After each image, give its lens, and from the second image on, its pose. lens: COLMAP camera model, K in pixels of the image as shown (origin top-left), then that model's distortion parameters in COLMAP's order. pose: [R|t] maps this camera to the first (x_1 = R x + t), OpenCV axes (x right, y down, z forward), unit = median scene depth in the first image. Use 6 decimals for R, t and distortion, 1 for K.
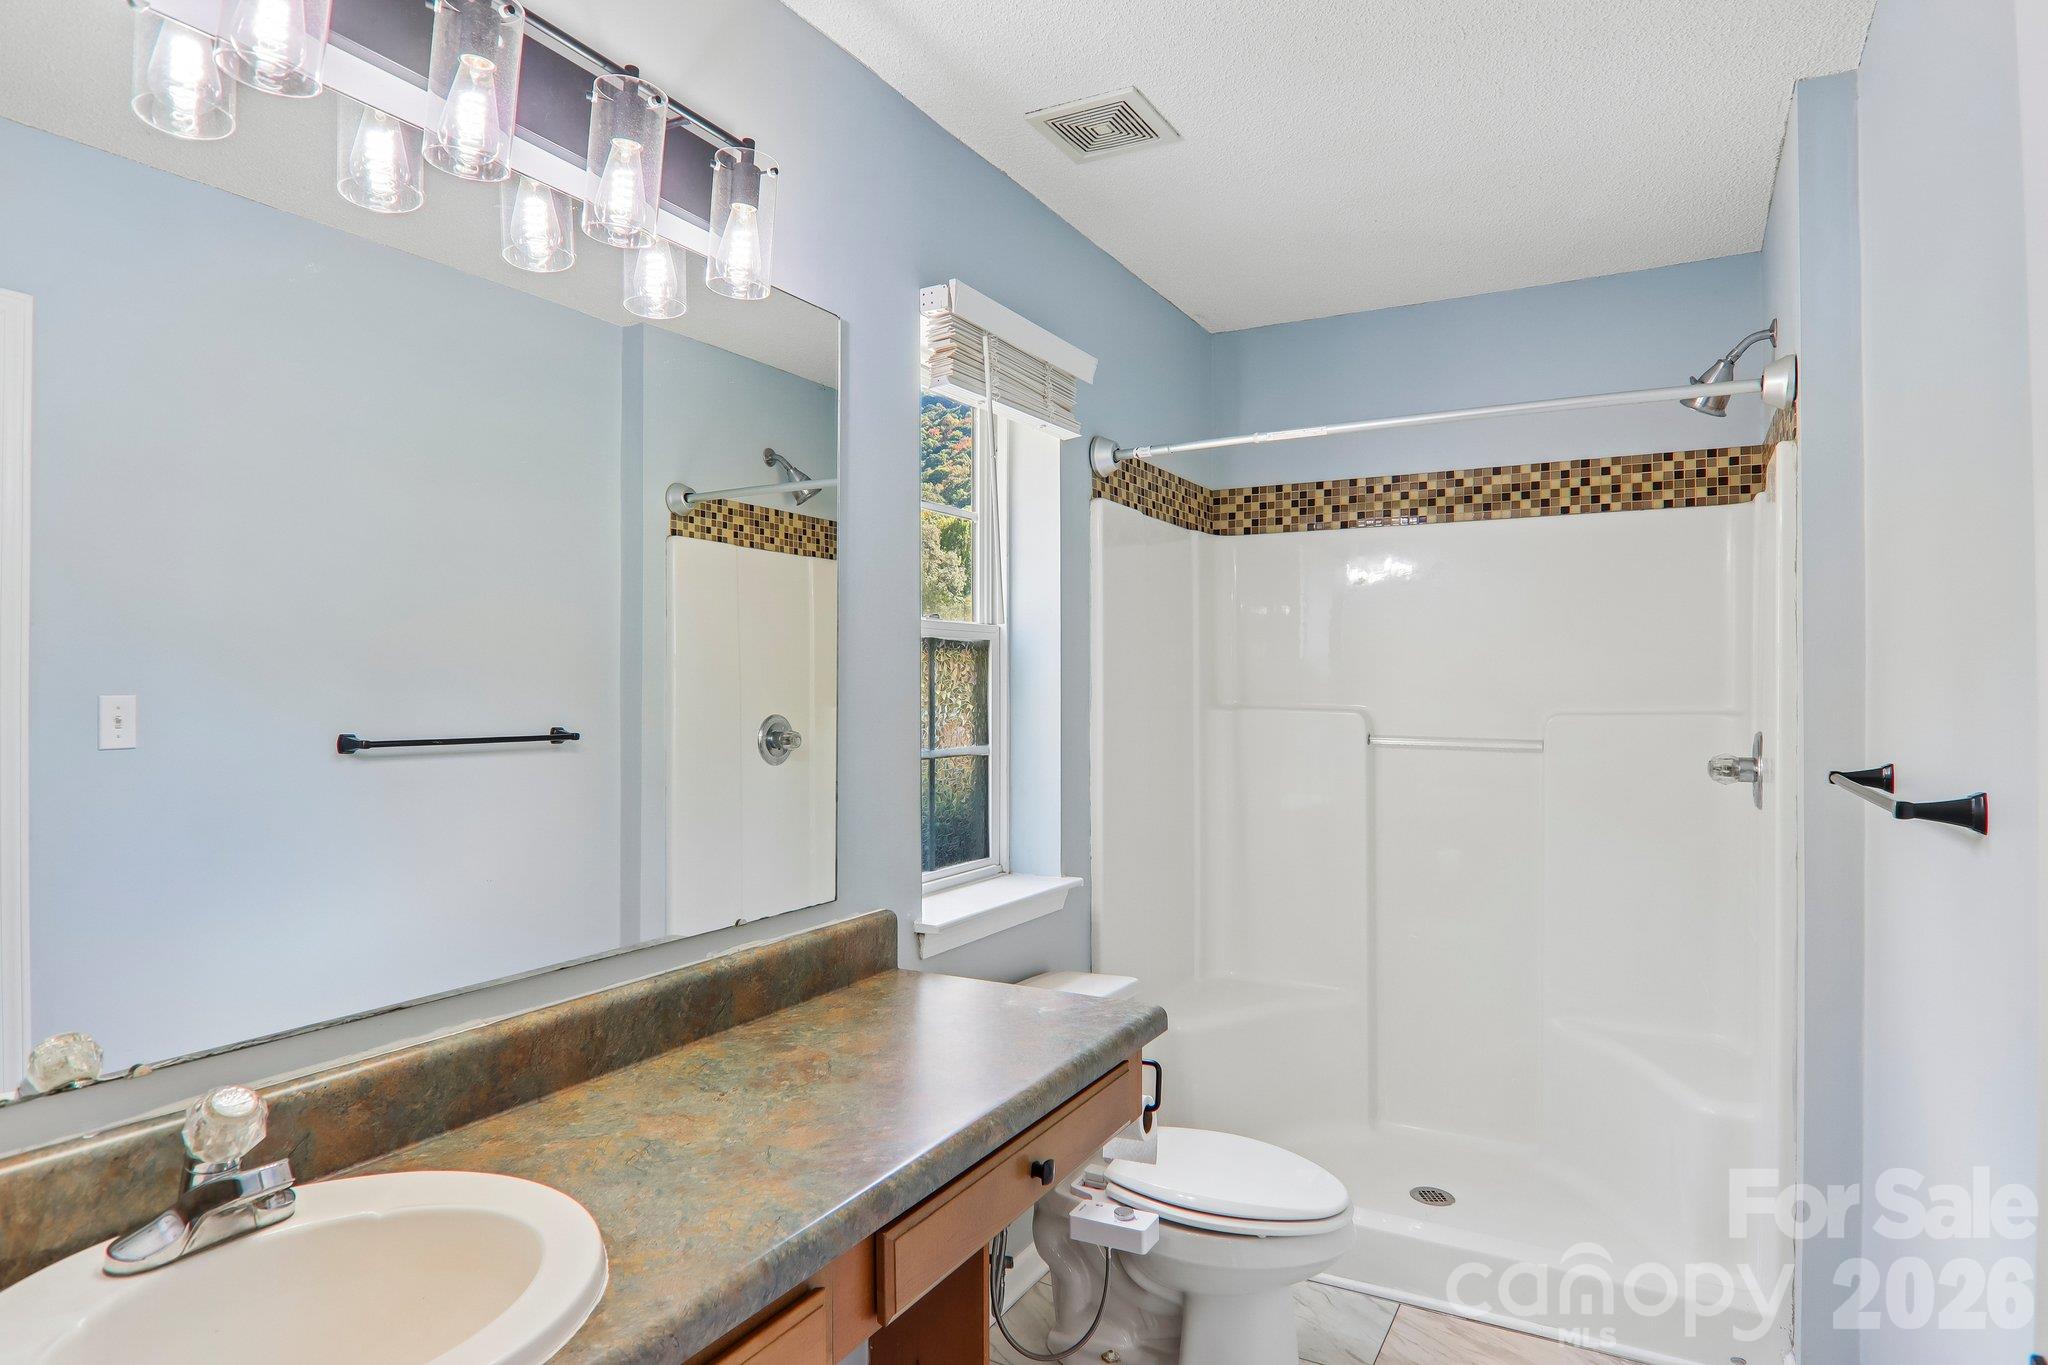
lens RADIAL K [[1148.6, 0, 1025.2], [0, 1148.6, 671.6], [0, 0, 1]] dist [-0.015191, -0.003988]
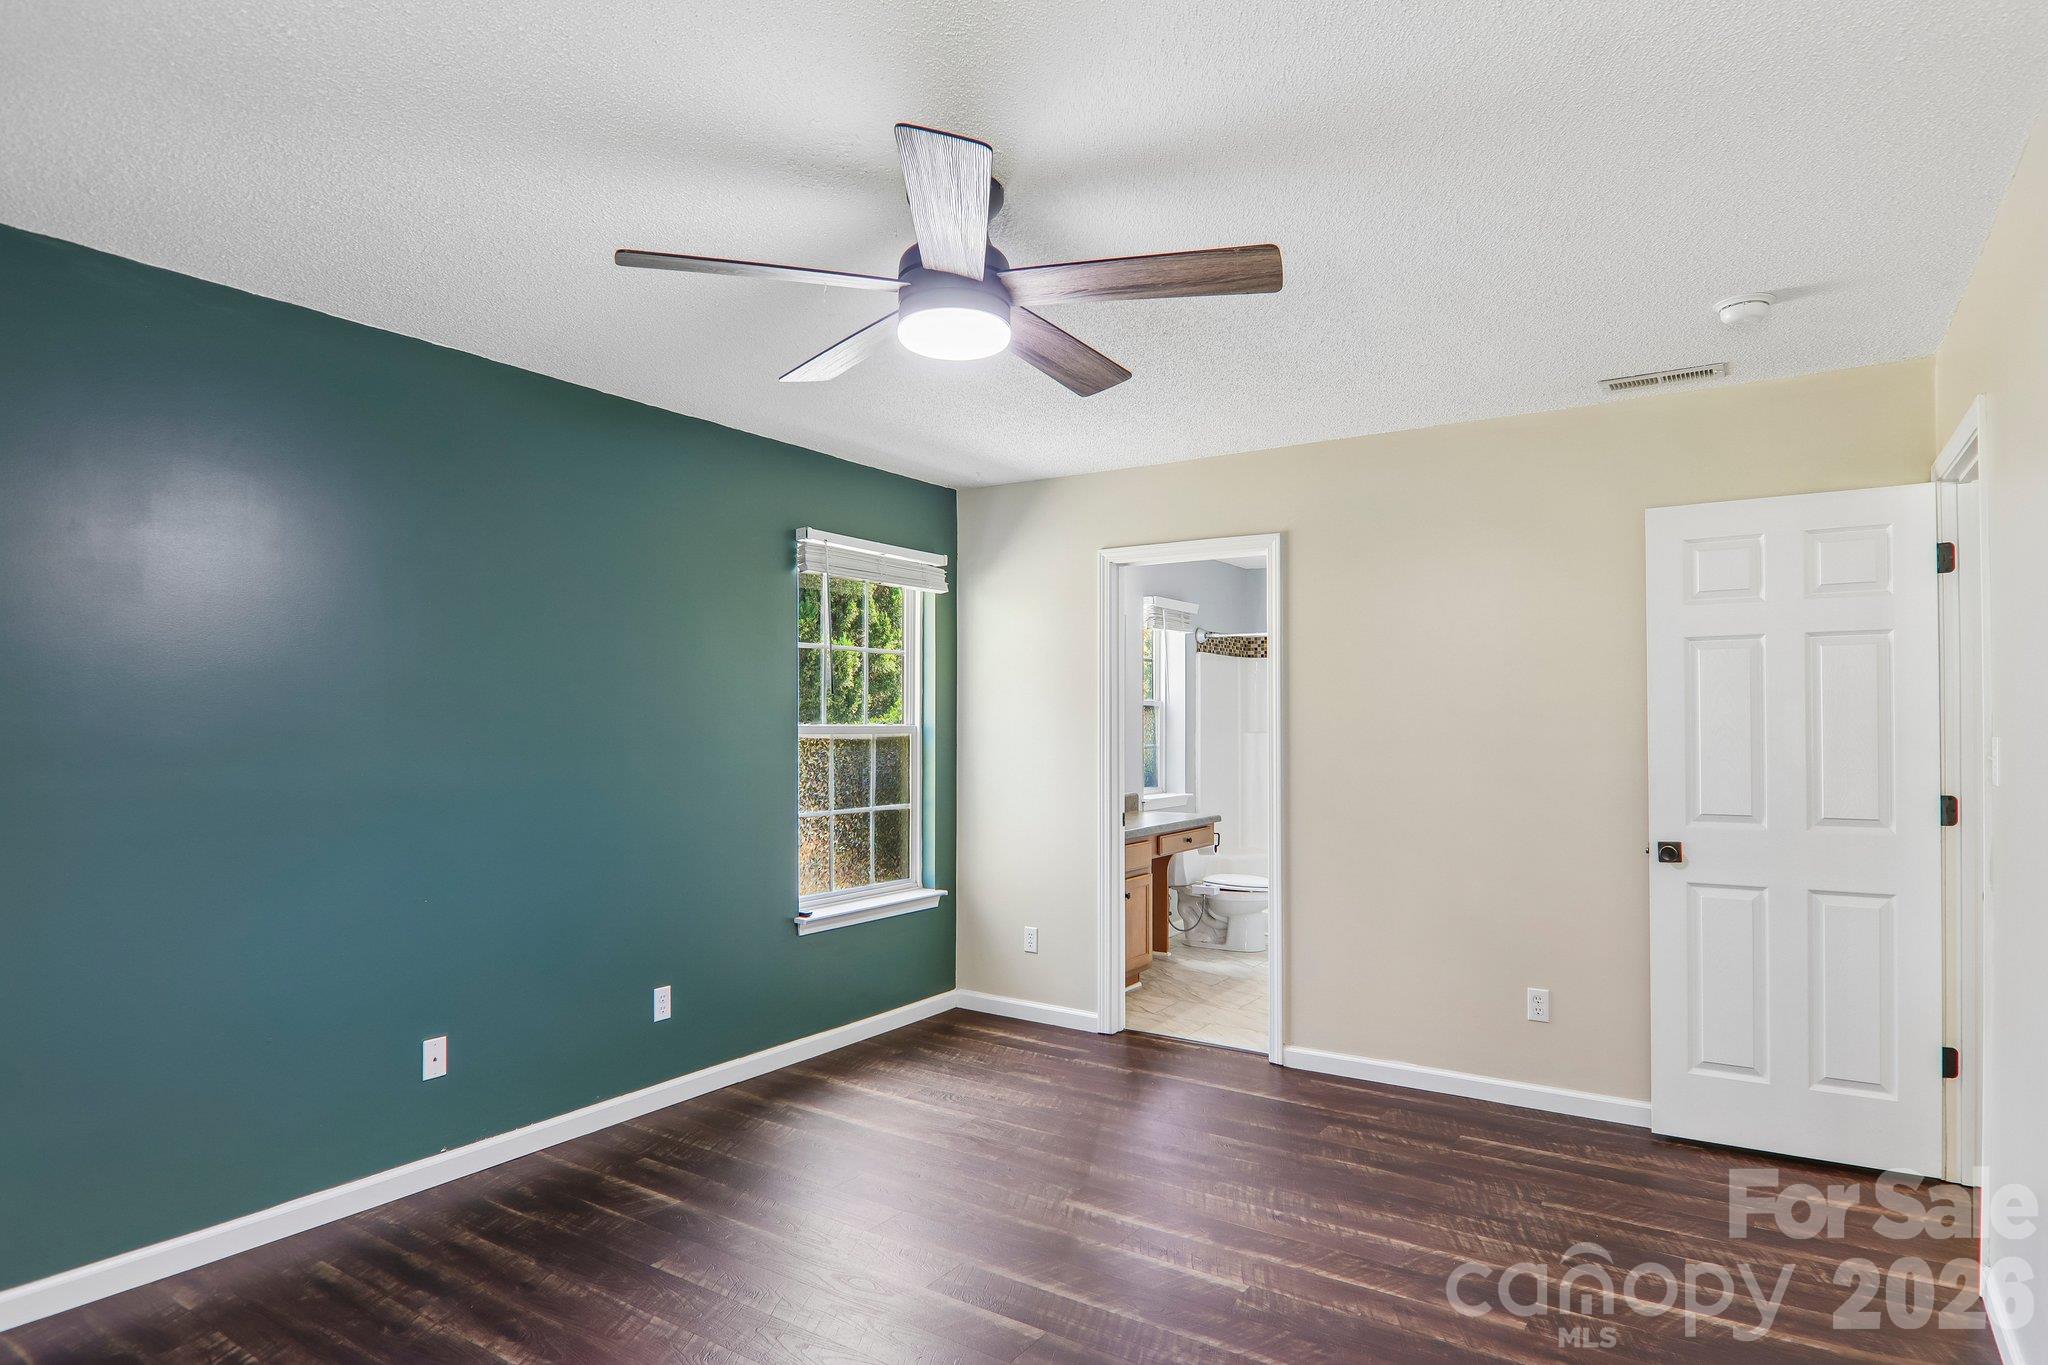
lens RADIAL K [[1148.6, 0, 1024.8], [0, 1148.6, 684.6], [0, 0, 1]] dist [-0.015191, -0.003988]
pose [[0.997356, 0.000066, -0.072672, -0.146140], [-0.001648, 0.999763, -0.021717, -0.017058], [0.072653, 0.021779, 0.997119, -1.689153]]
